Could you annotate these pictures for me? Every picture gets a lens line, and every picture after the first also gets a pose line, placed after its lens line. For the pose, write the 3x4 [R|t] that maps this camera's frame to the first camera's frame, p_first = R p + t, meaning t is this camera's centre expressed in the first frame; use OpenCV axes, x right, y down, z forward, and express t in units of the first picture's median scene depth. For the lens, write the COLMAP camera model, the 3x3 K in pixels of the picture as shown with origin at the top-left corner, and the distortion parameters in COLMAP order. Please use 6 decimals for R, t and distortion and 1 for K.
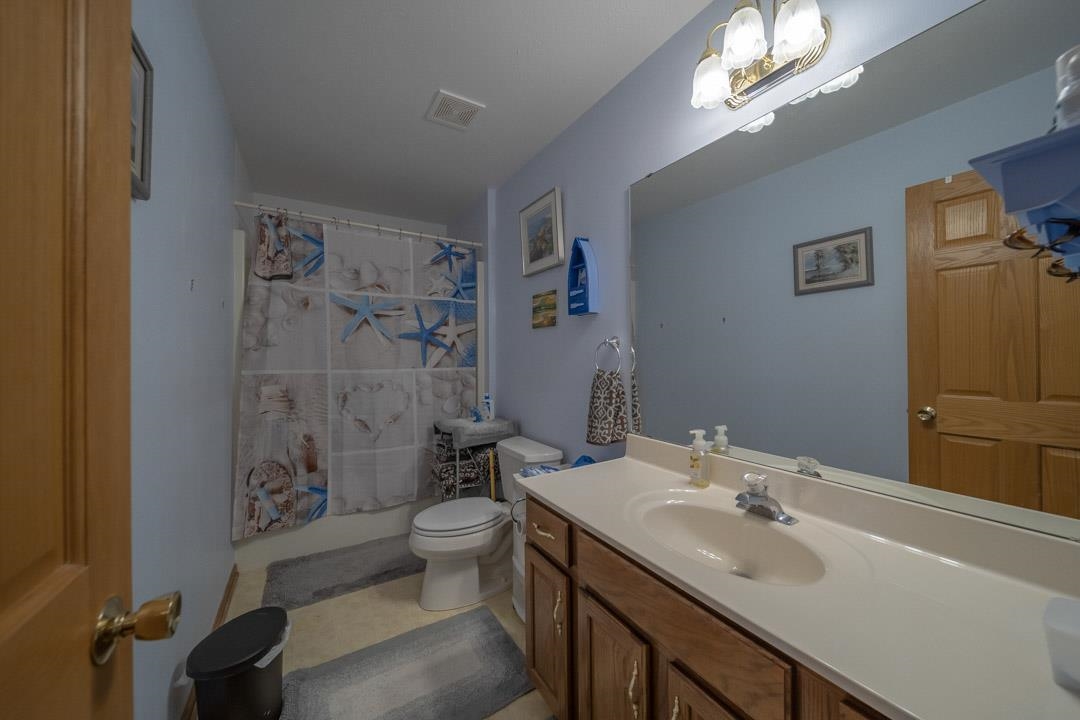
lens RADIAL K [[382.5, 0, 541.8], [0, 382.5, 355.5], [0, 0, 1]] dist [0.001135, 0.000033]
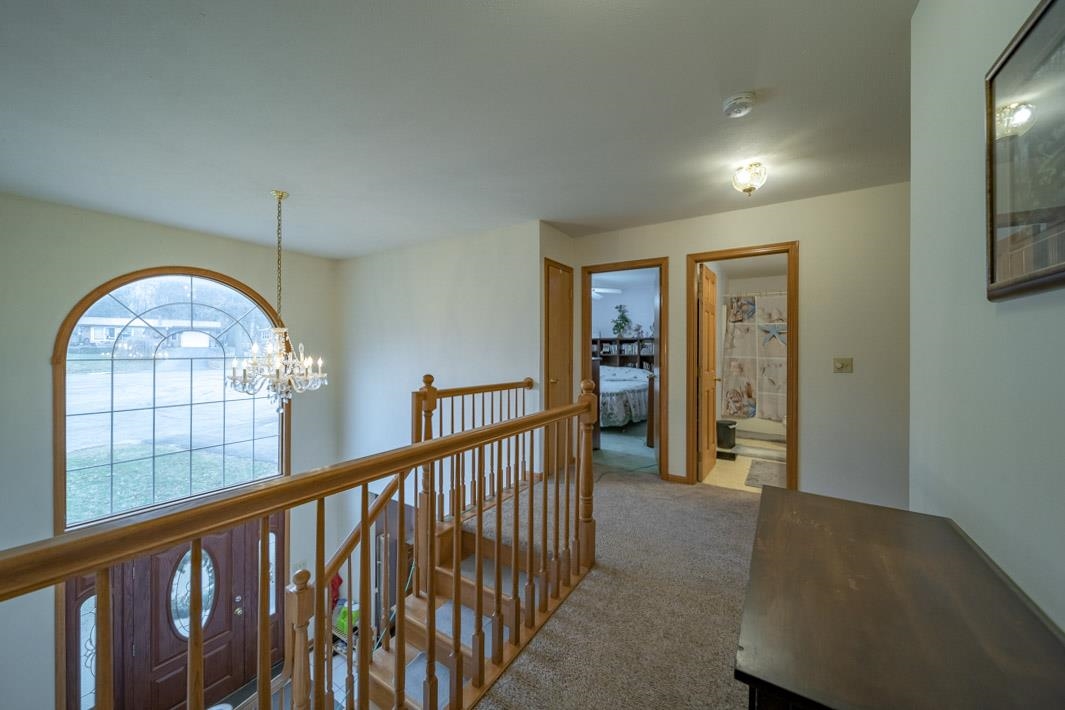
lens RADIAL K [[377.2, 0, 534.3], [0, 377.2, 350.5], [0, 0, 1]] dist [0.001135, 0.000033]
pose [[0.431509, 0.008179, -0.902072, 1.006897], [-0.003534, 0.999967, 0.007376, -0.016048], [0.902102, 0.000005, 0.431524, -1.322897]]
